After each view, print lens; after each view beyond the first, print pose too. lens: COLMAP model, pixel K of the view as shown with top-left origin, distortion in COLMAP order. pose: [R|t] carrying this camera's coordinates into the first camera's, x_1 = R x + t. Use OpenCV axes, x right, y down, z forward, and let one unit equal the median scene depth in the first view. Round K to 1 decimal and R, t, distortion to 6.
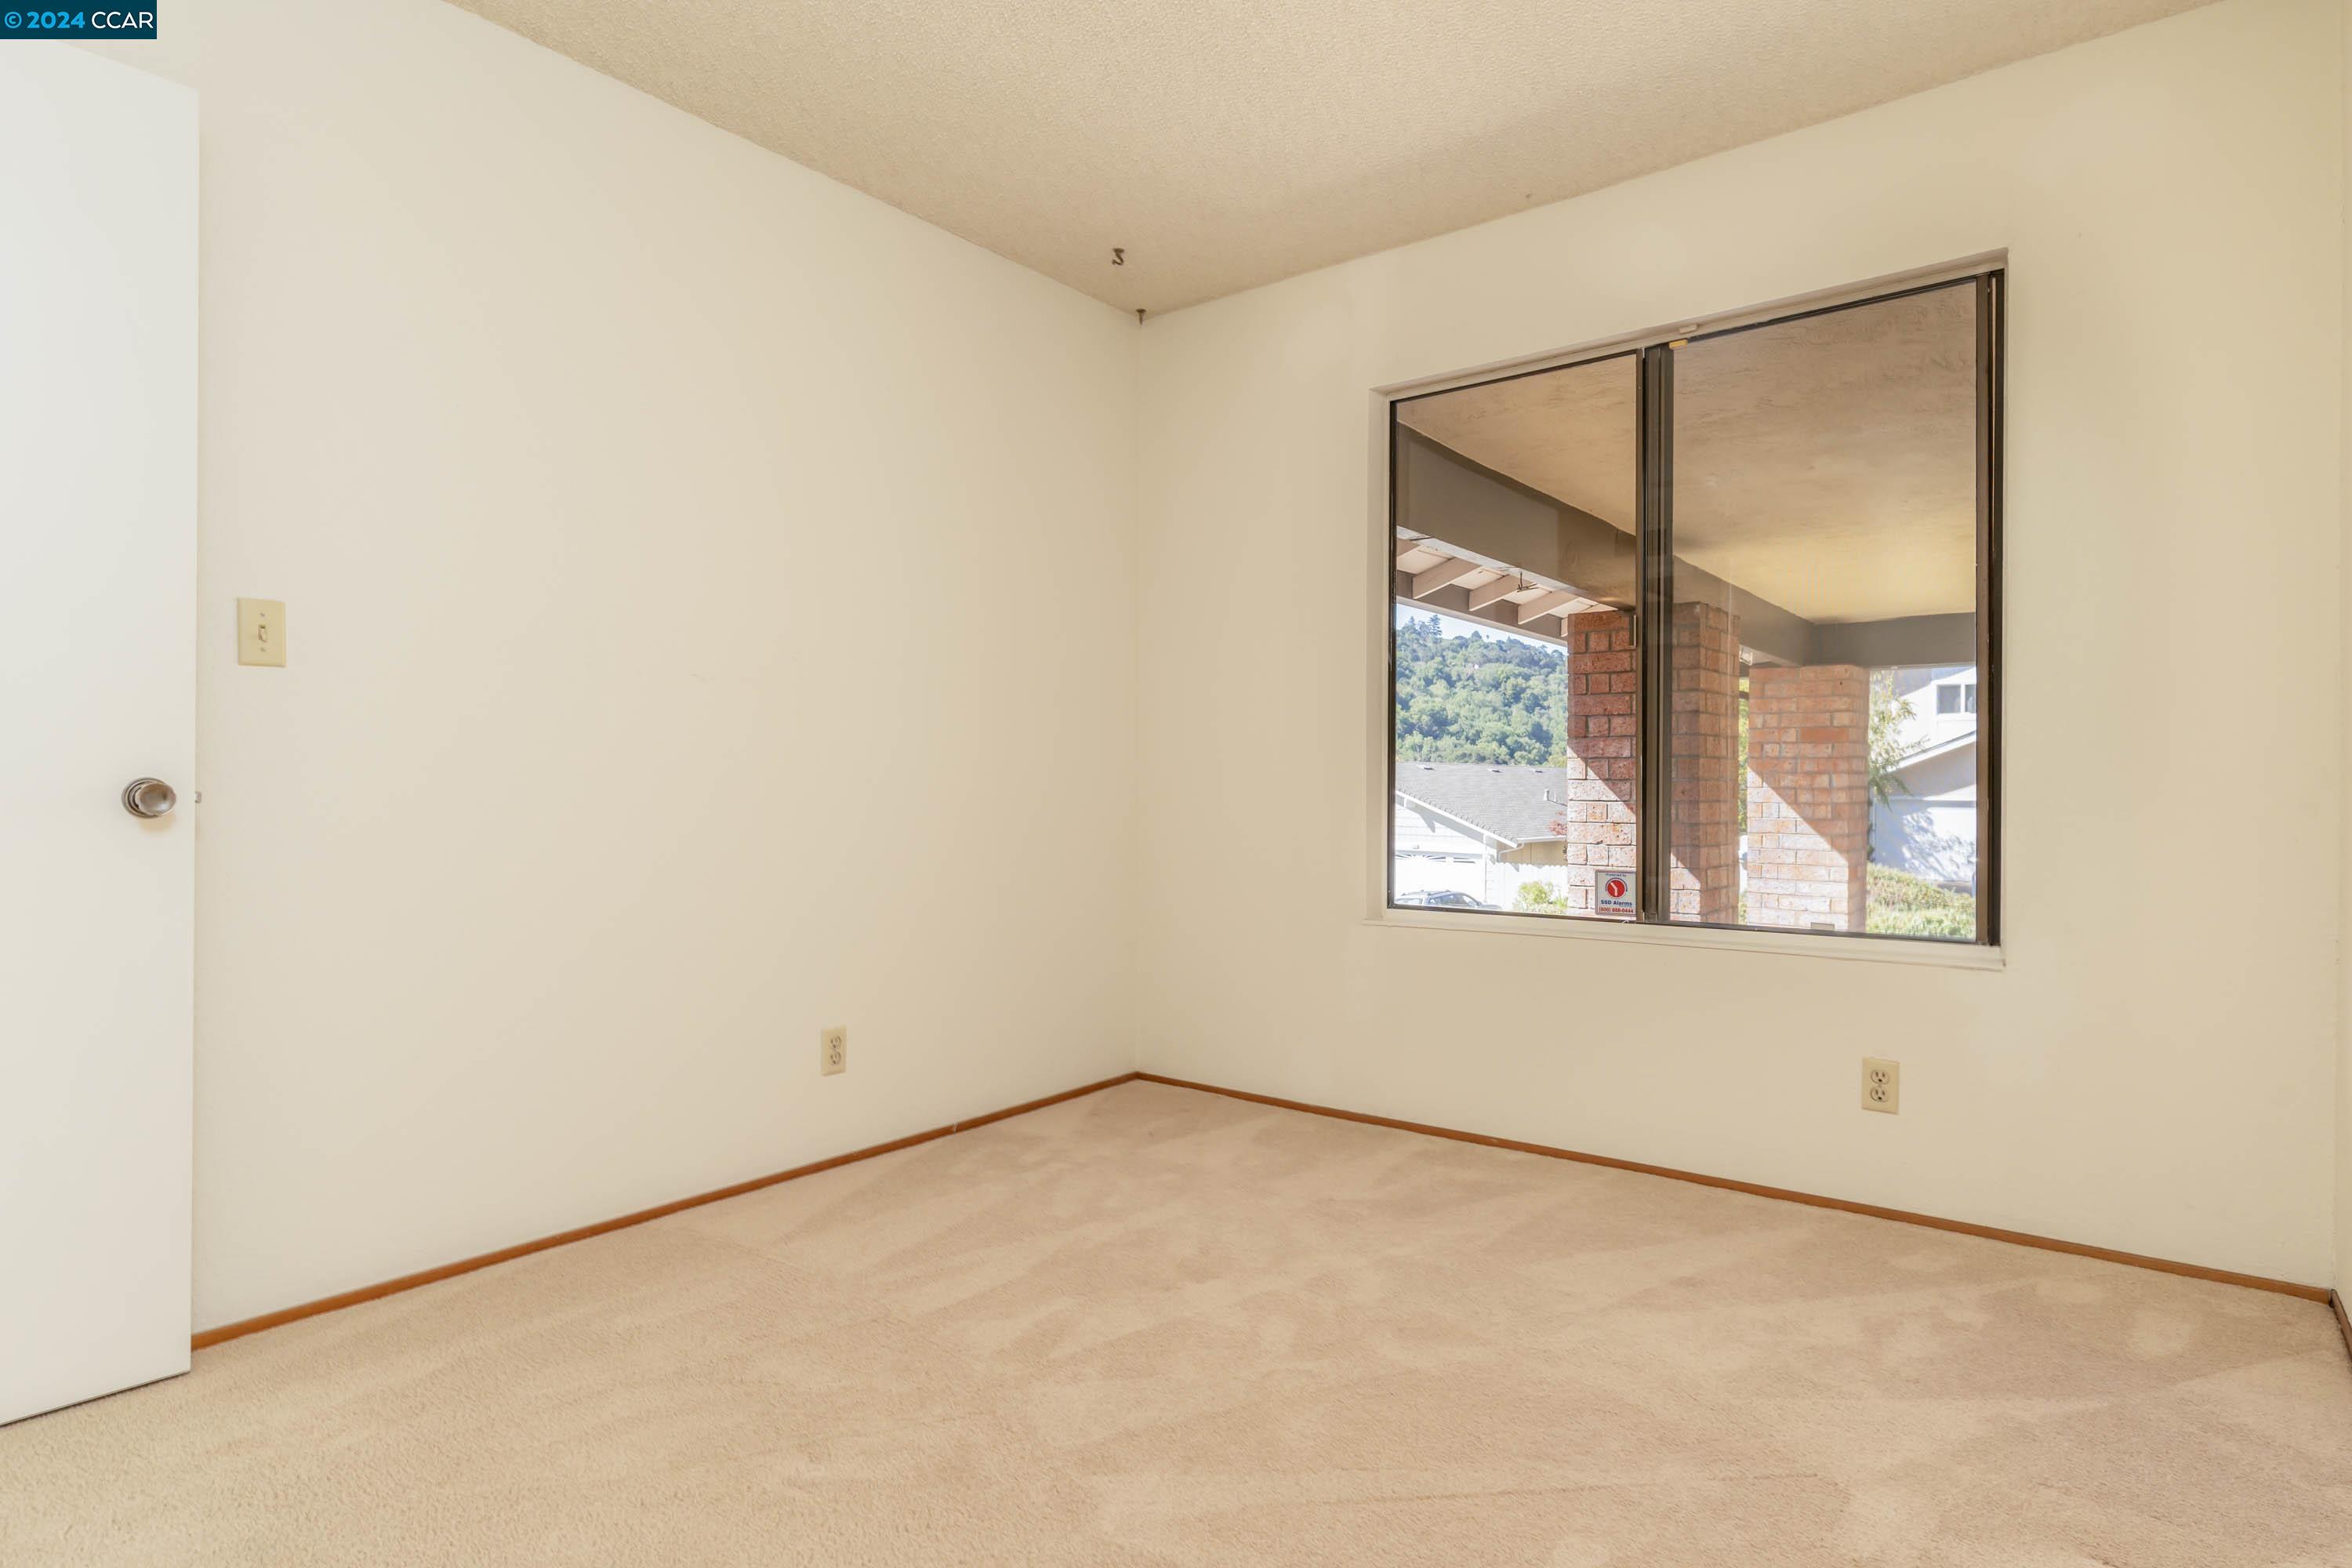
lens RADIAL K [[1253.4, 0, 1161.4], [0, 1253.4, 777.4], [0, 0, 1]] dist [0.013202, -0.000605]
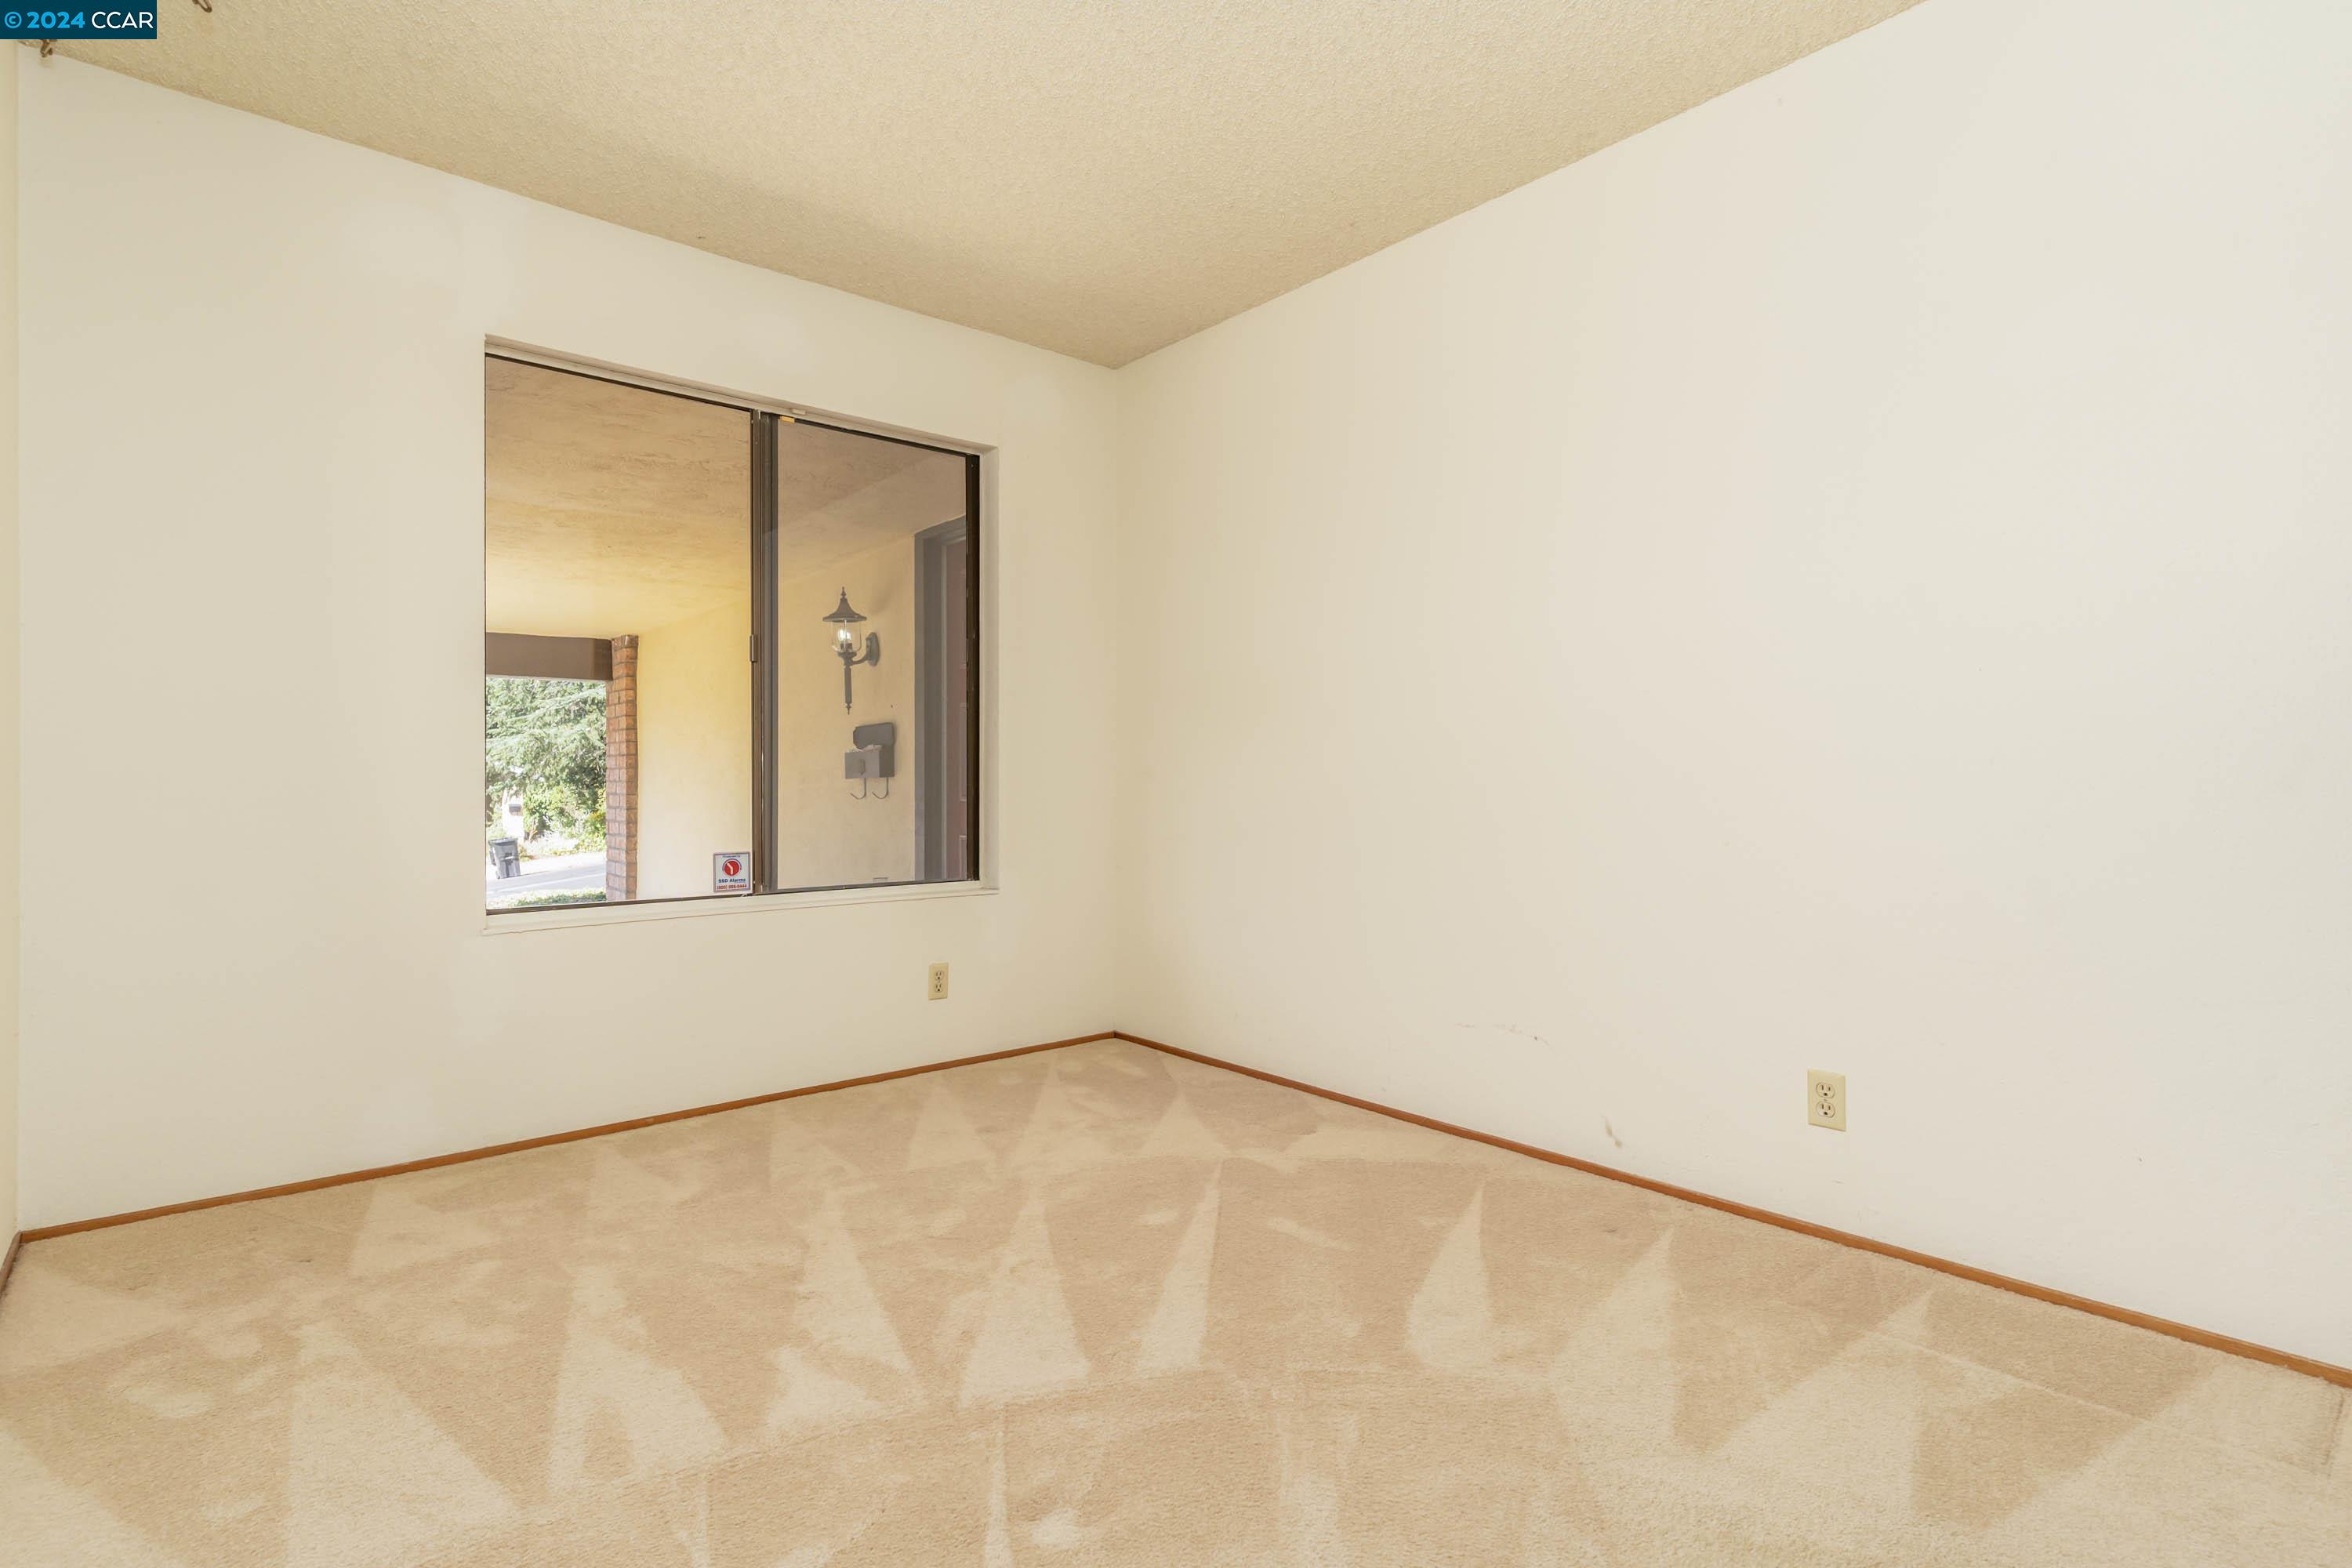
lens RADIAL K [[1131.1, 0, 1158.1], [0, 1131.1, 775.0], [0, 0, 1]] dist [-0.001446, -0.000392]
pose [[0.203836, 0.003622, 0.978998, -0.354263], [-0.005433, 0.999982, -0.002568, 0.002047], [-0.978990, -0.004796, 0.203852, 0.249268]]
